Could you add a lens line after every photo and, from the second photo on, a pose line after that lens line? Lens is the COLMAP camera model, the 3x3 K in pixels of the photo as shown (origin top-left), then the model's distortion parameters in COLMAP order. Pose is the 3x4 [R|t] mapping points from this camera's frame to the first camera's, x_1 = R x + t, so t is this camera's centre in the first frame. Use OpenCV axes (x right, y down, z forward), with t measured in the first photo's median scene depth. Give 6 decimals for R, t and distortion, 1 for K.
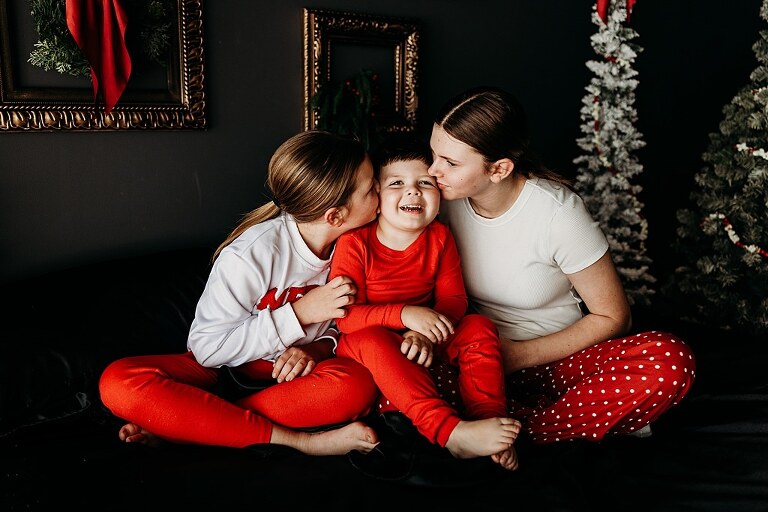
lens RADIAL K [[781.3, 0, 385.0], [0, 781.3, 260.5], [0, 0, 1]] dist [0.016541, -0.017527]
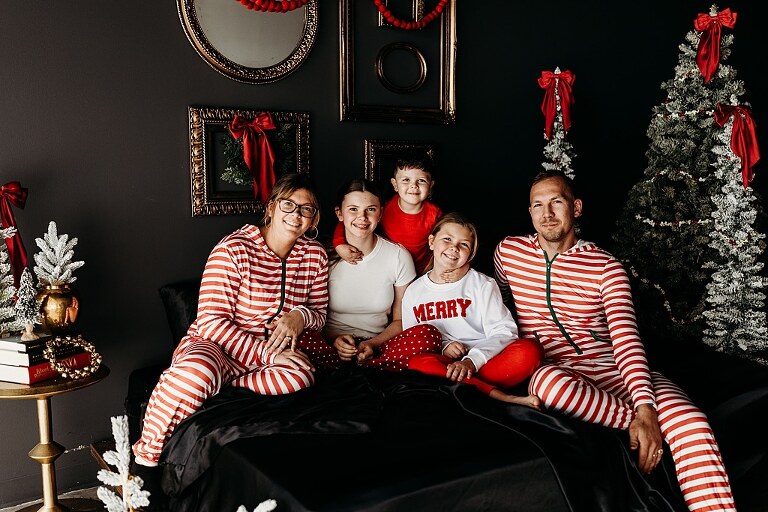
lens RADIAL K [[752.7, 0, 376.0], [0, 752.7, 256.0], [0, 0, 1]] dist [-0.000454, -0.029456]
pose [[0.998993, -0.009306, -0.043886, -0.008966], [0.005781, 0.996796, -0.079777, 0.050375], [0.044487, 0.079443, 0.995846, -0.510939]]
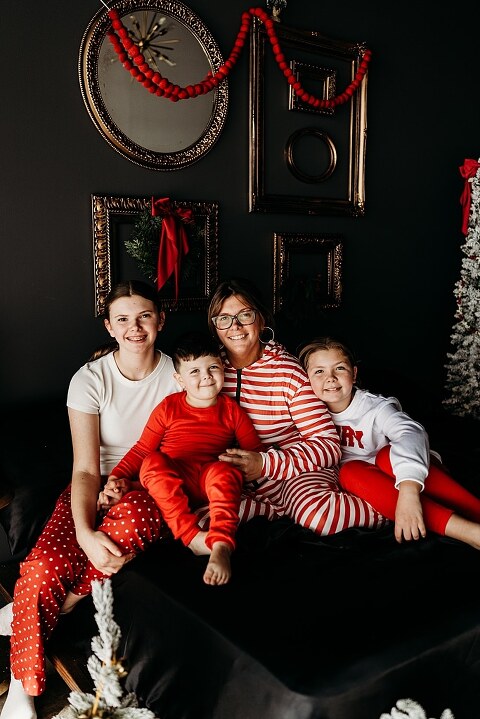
lens RADIAL K [[699.0, 0, 226.5], [0, 699.0, 357.8], [0, 0, 1]] dist [0.000643, -0.015155]
pose [[0.999508, -0.011343, -0.029252, -0.136402], [0.009453, 0.997906, -0.063979, 0.015437], [0.029916, 0.063671, 0.997522, -0.330251]]
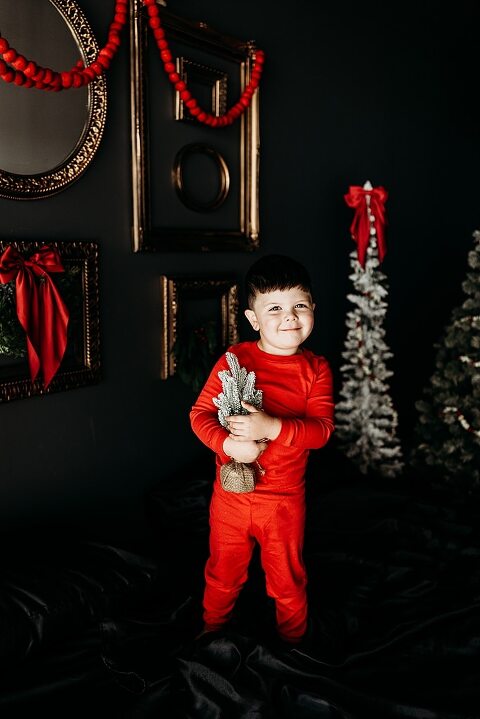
lens RADIAL K [[704.7, 0, 241.8], [0, 704.7, 361.0], [0, 0, 1]] dist [-0.000454, -0.029456]
pose [[0.958348, -0.057830, 0.279686, -0.257440], [0.070291, 0.996922, -0.034722, -0.119423], [-0.276817, 0.052935, 0.959463, -0.080669]]
